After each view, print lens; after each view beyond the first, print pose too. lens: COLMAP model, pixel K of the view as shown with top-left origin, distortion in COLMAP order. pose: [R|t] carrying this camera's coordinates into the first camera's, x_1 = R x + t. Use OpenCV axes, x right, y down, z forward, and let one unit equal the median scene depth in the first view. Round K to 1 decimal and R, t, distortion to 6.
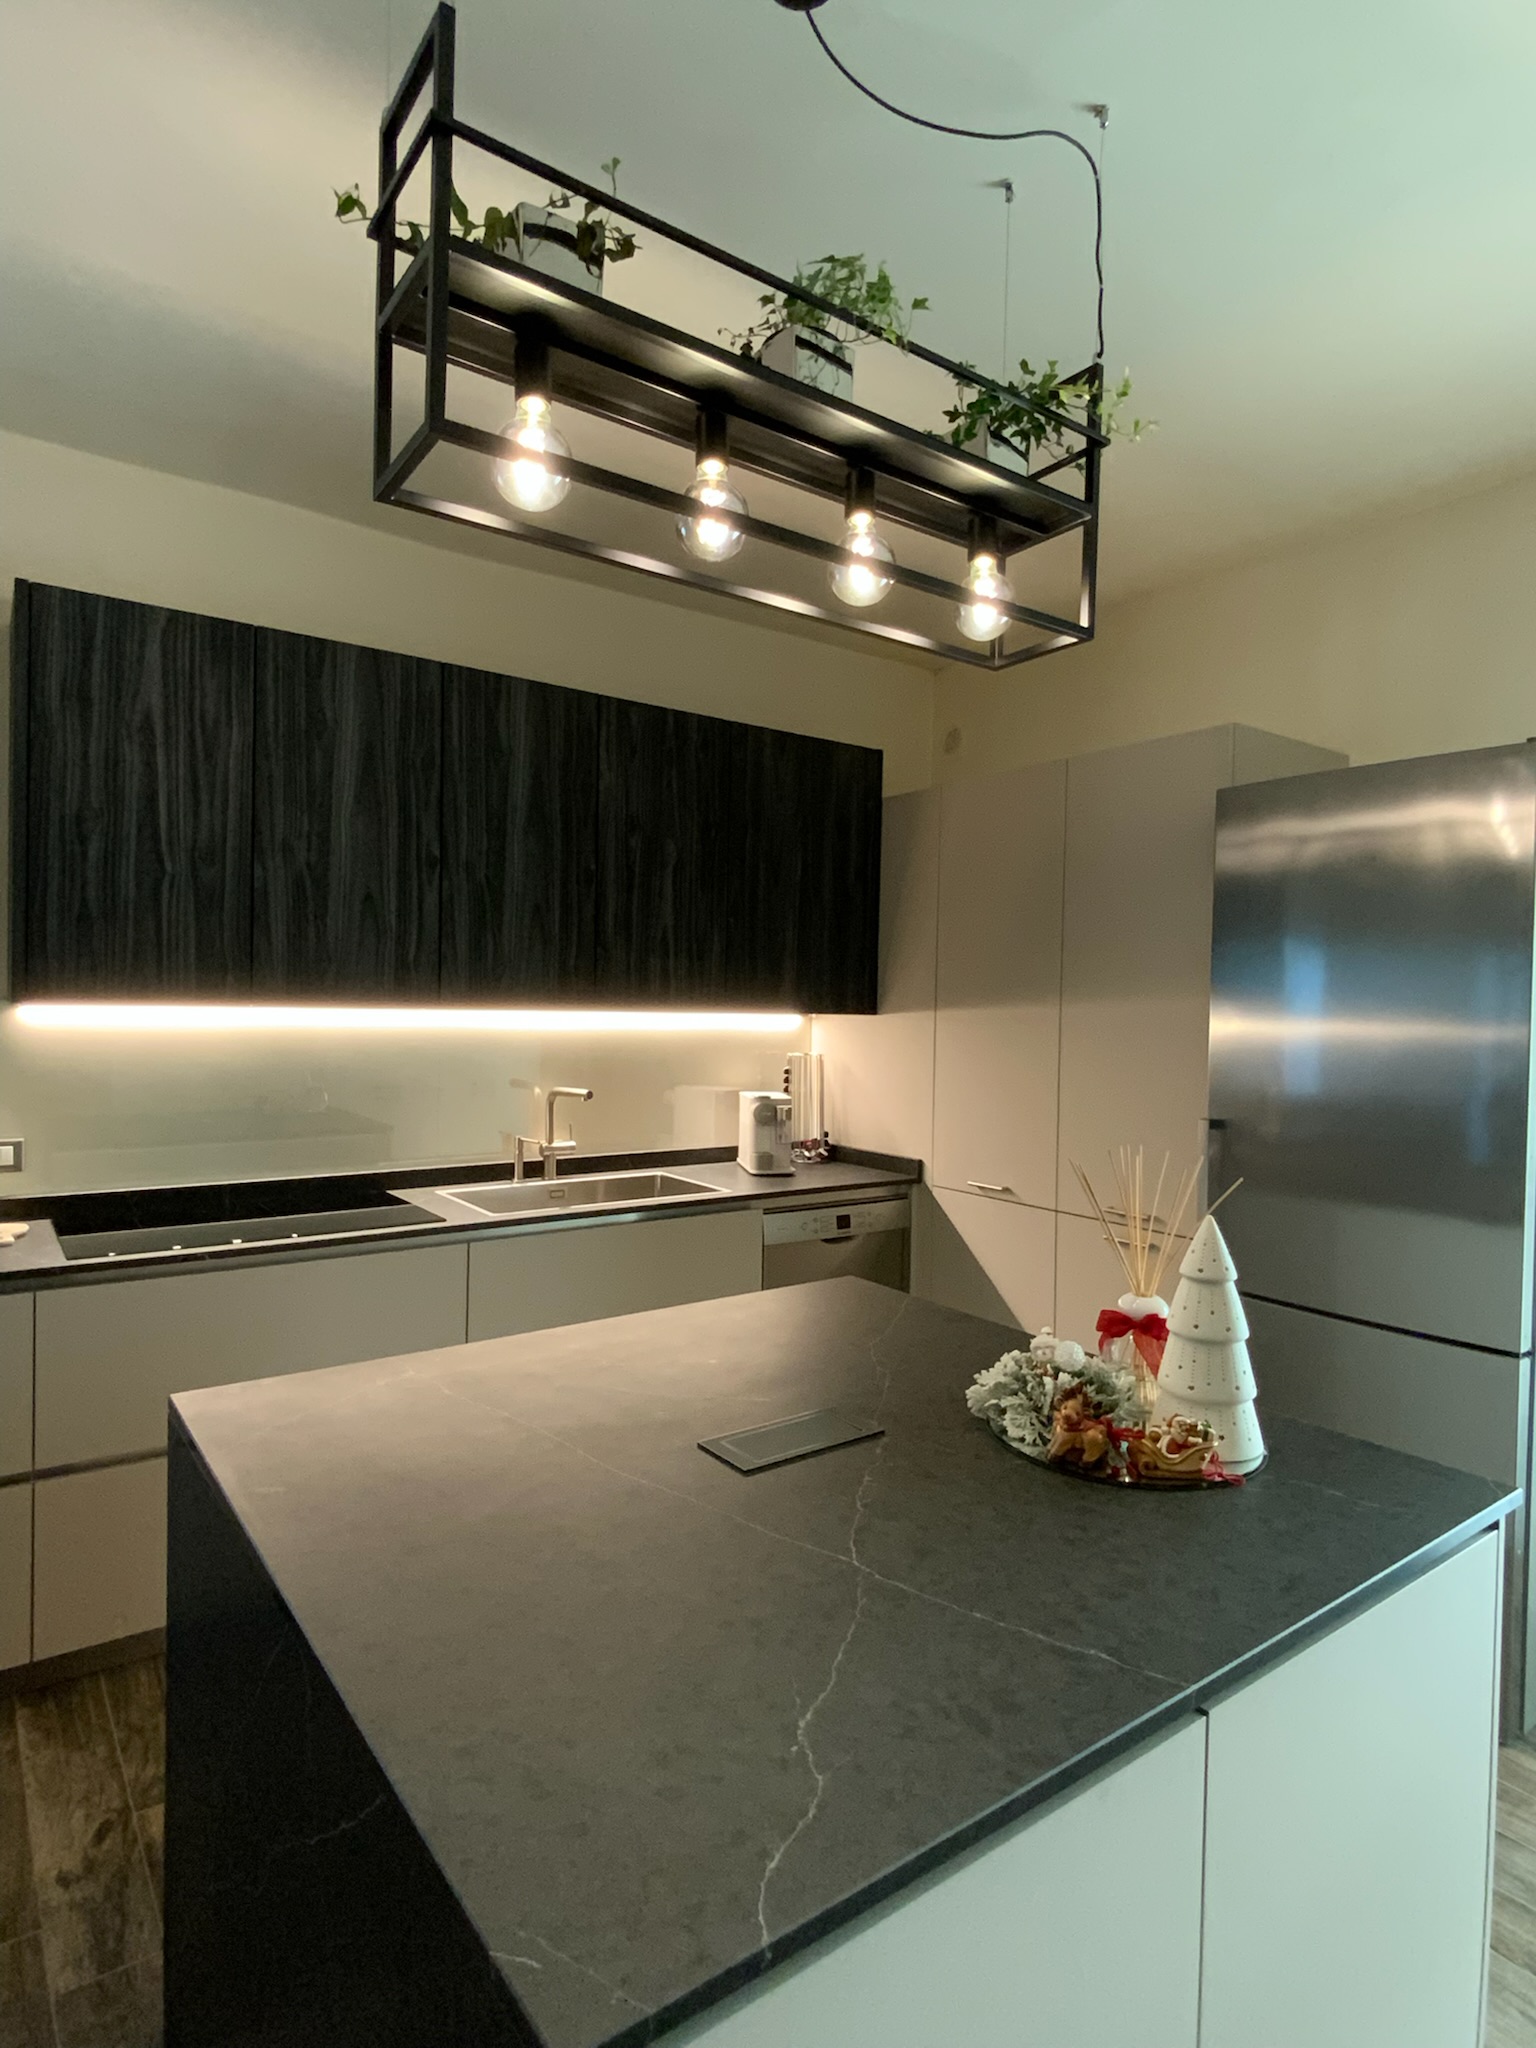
lens RADIAL K [[1110.1, 0, 768.0], [0, 1110.1, 1024.0], [0, 0, 1]] dist [0.091459, -0.133955]
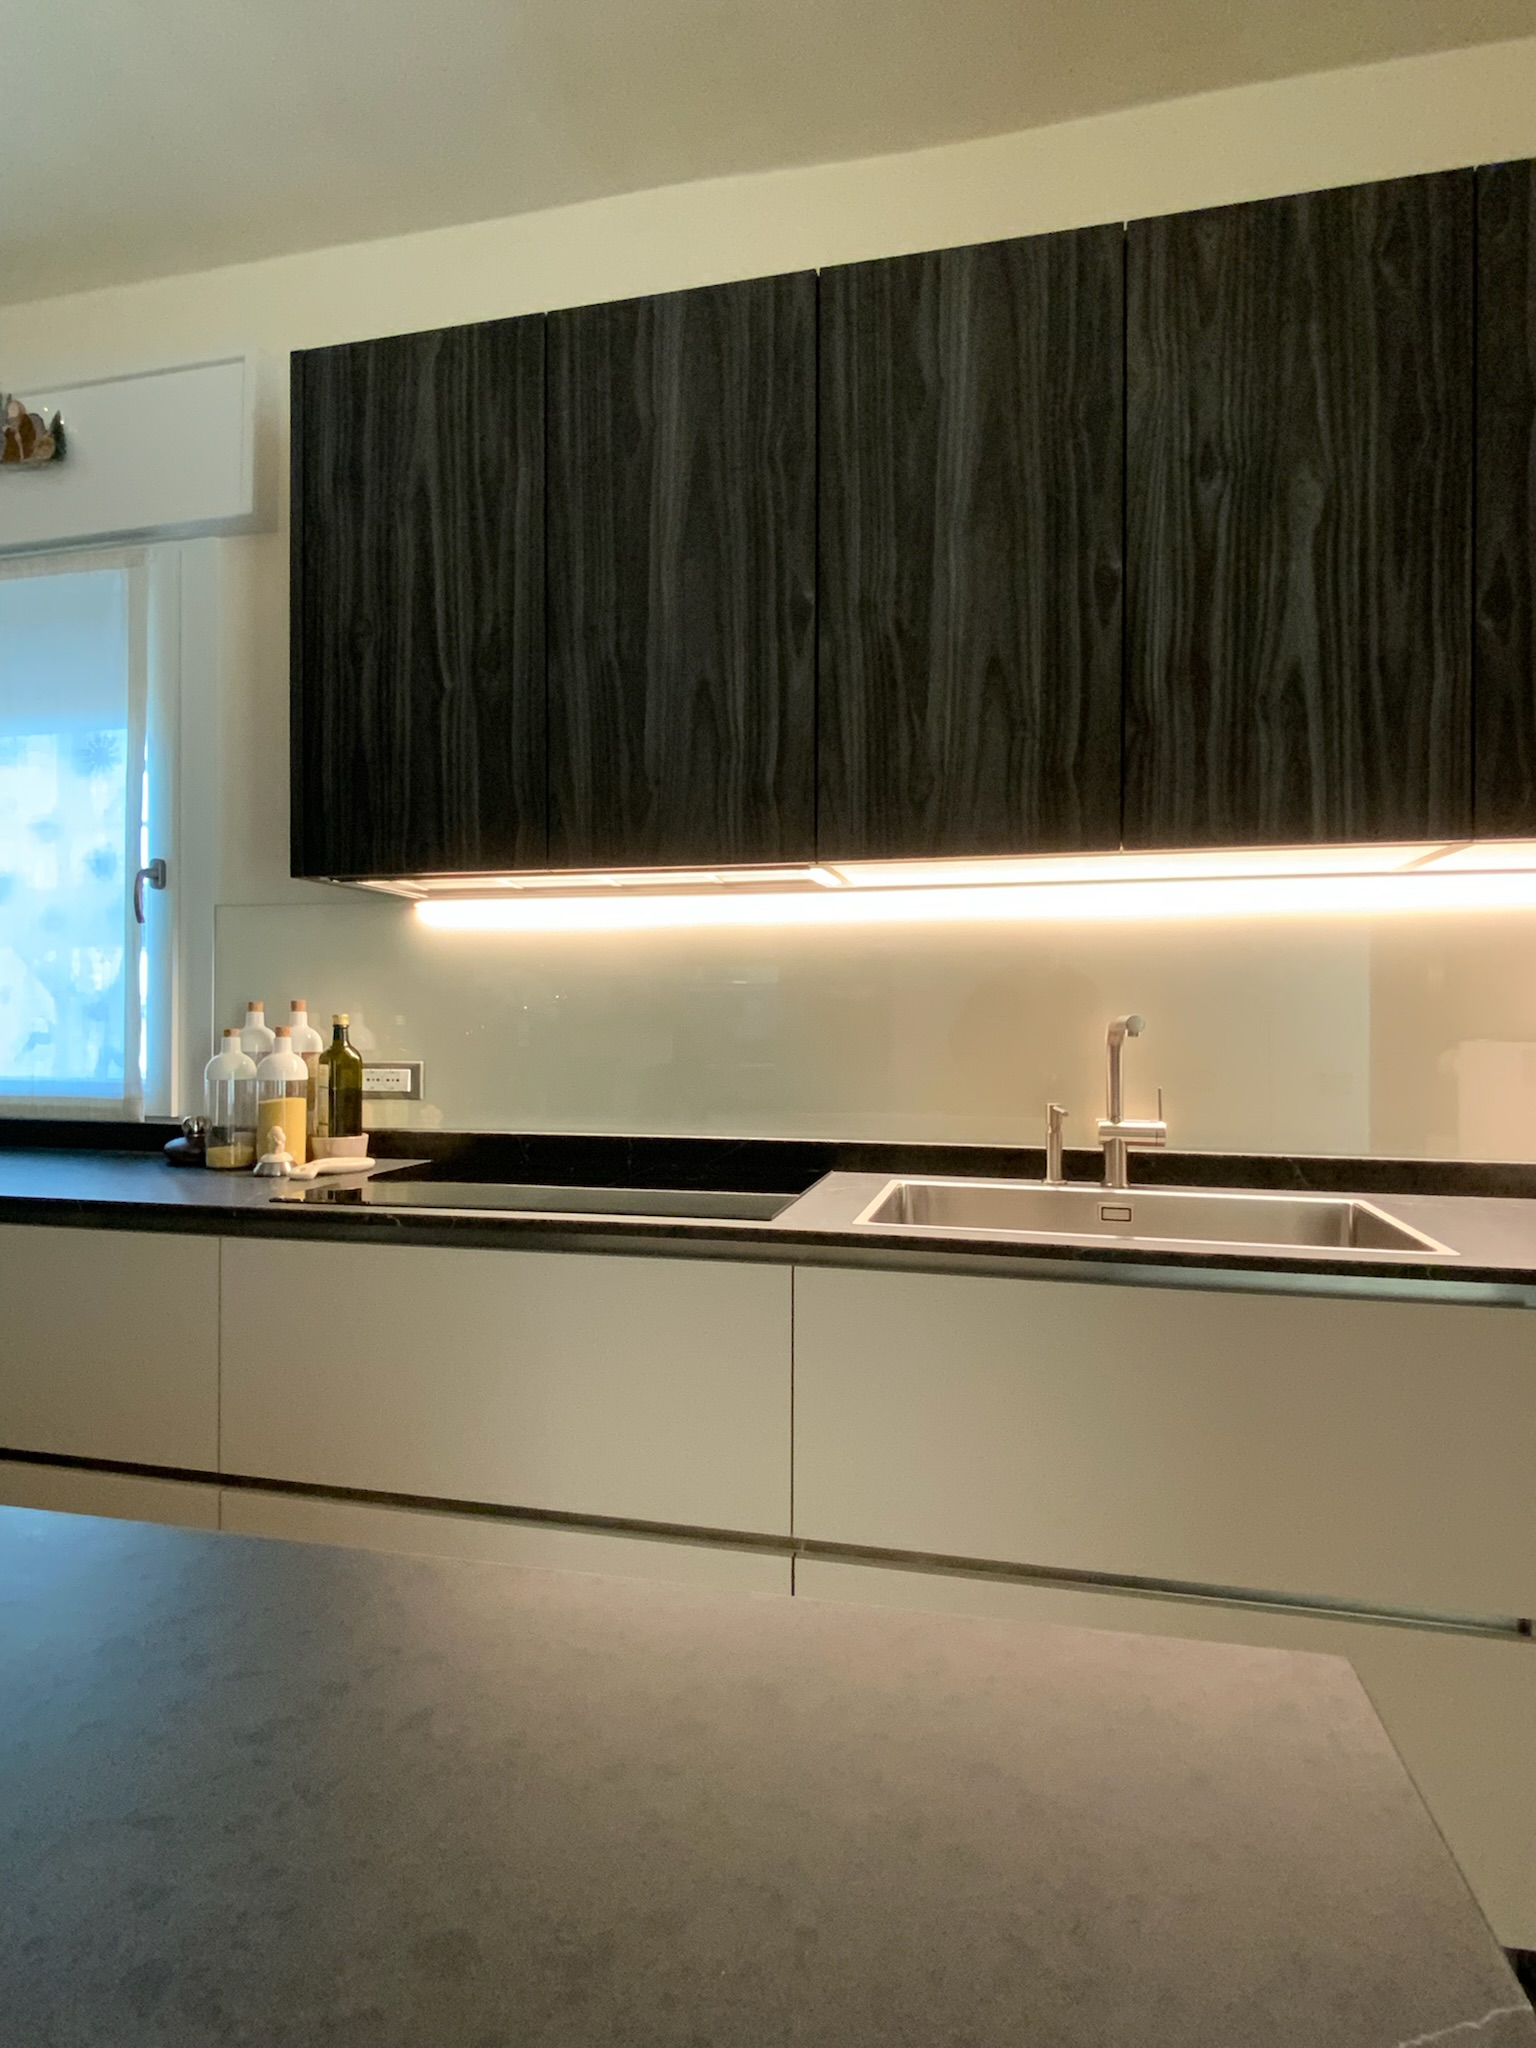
lens RADIAL K [[1104.0, 0, 768.0], [0, 1104.0, 1024.0], [0, 0, 1]] dist [0.043788, -0.040925]
pose [[0.656078, -0.016356, -0.754516, 0.116634], [-0.004730, 0.999656, -0.025783, 0.080341], [0.754678, 0.020485, 0.655776, 0.556783]]
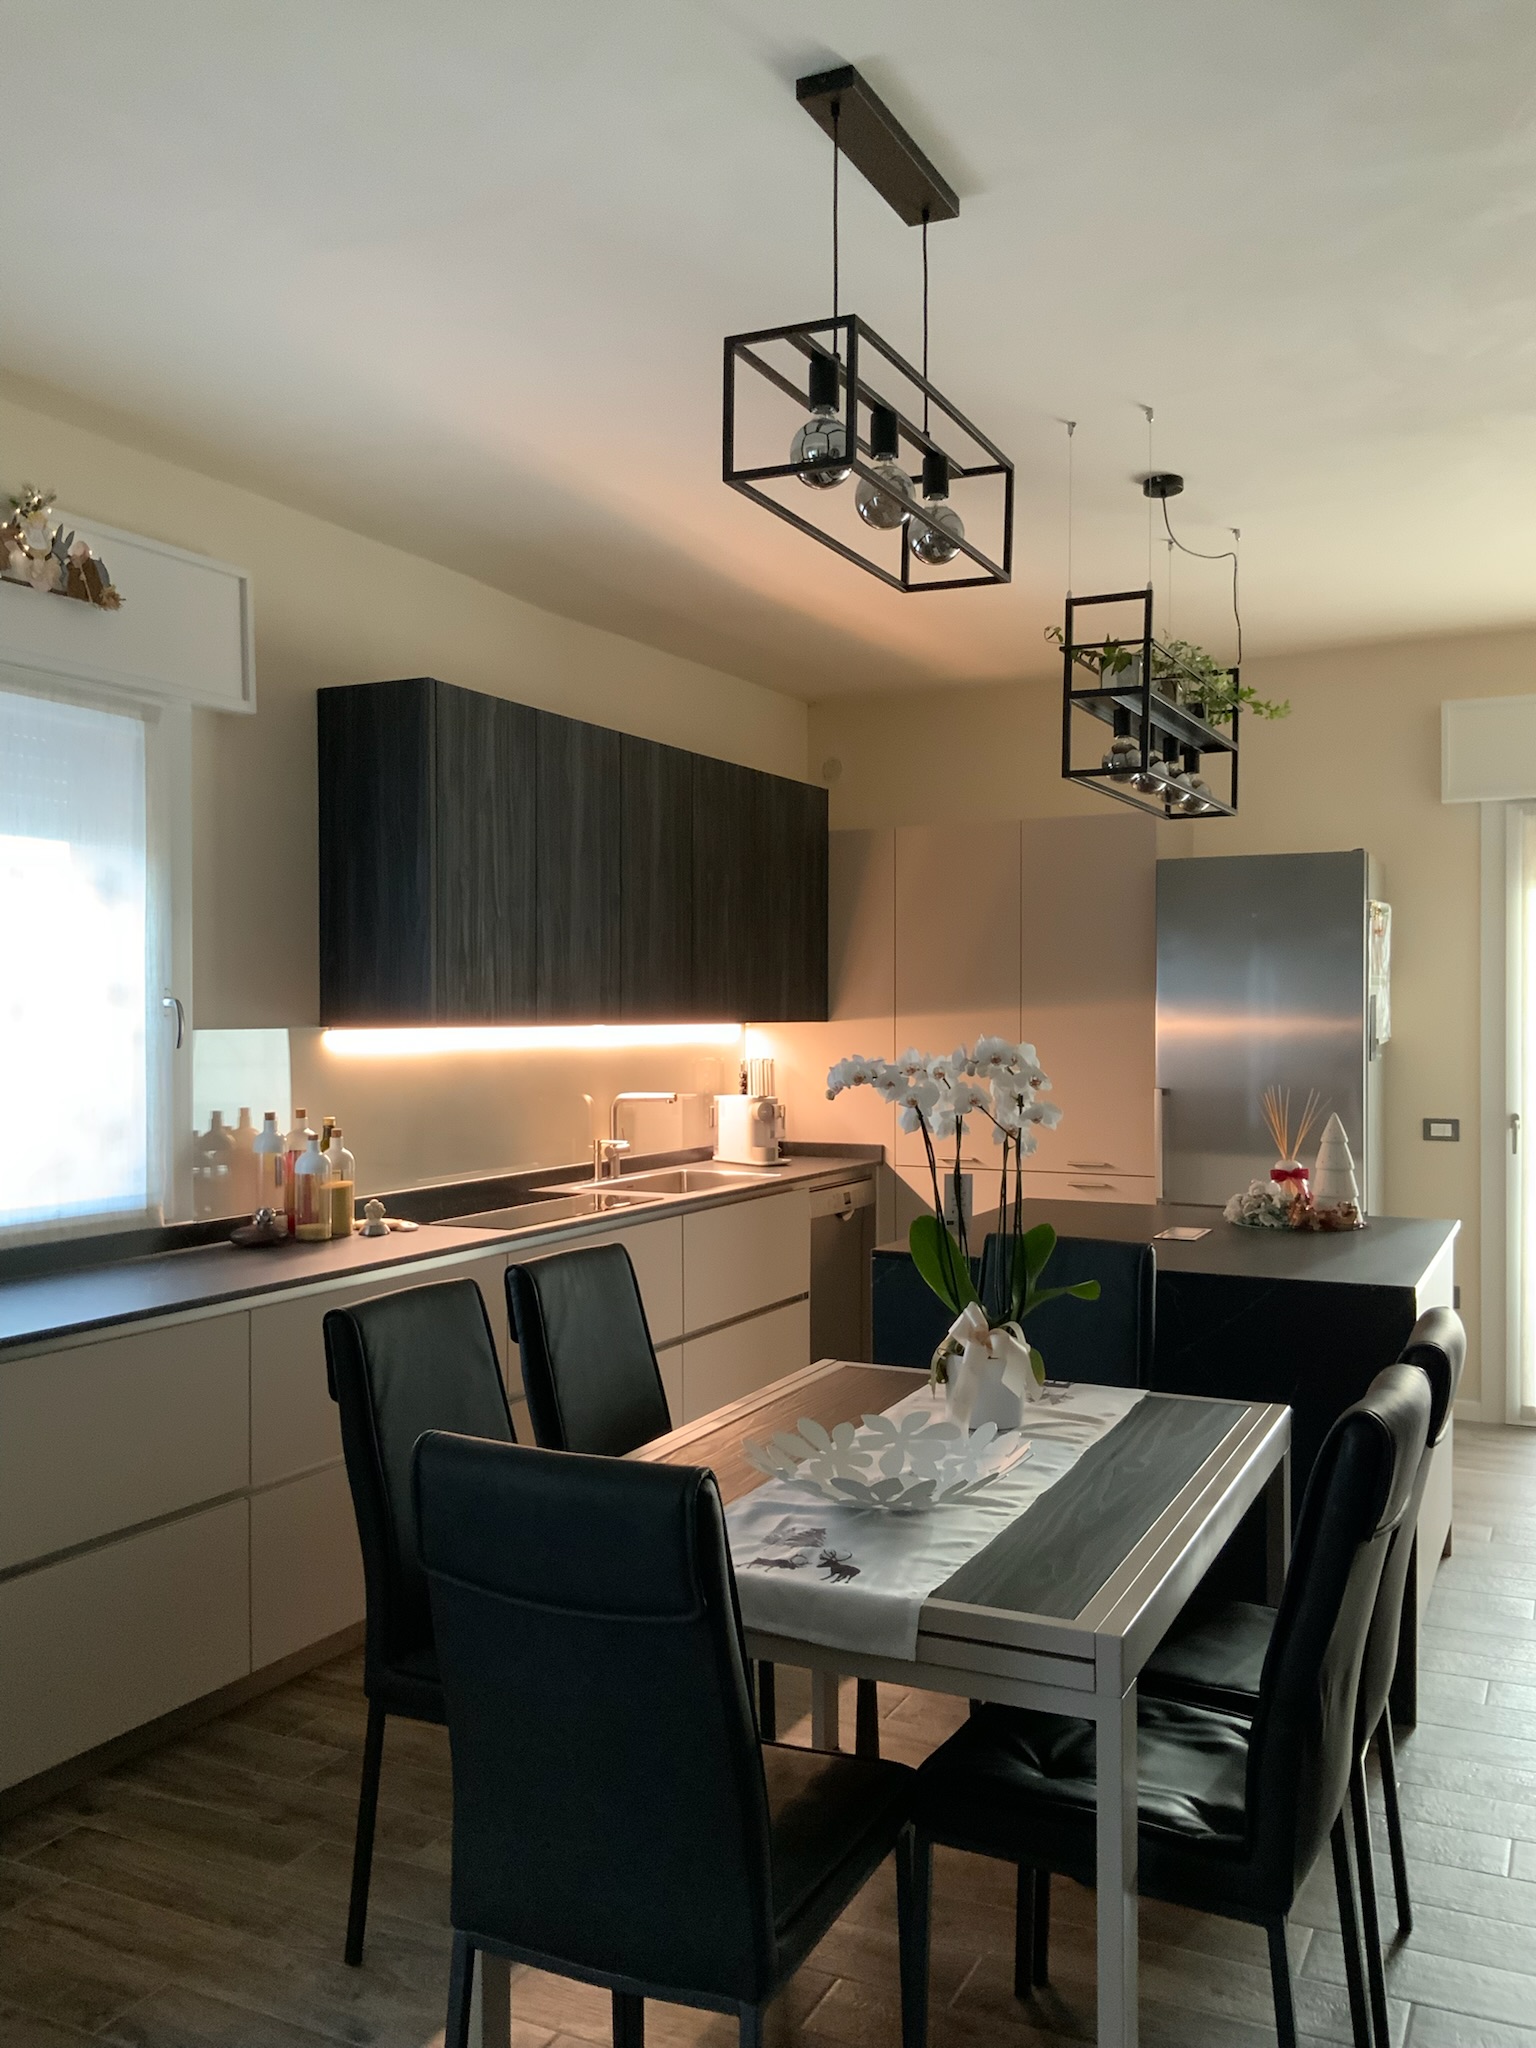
lens RADIAL K [[1693.5, 0, 768.0], [0, 1693.5, 1024.0], [0, 0, 1]] dist [0.084815, -0.155875]
pose [[0.888081, -0.023660, 0.459079, -0.900339], [0.026077, 0.999659, 0.001074, -0.011080], [-0.458948, 0.011018, 0.888395, -0.602508]]
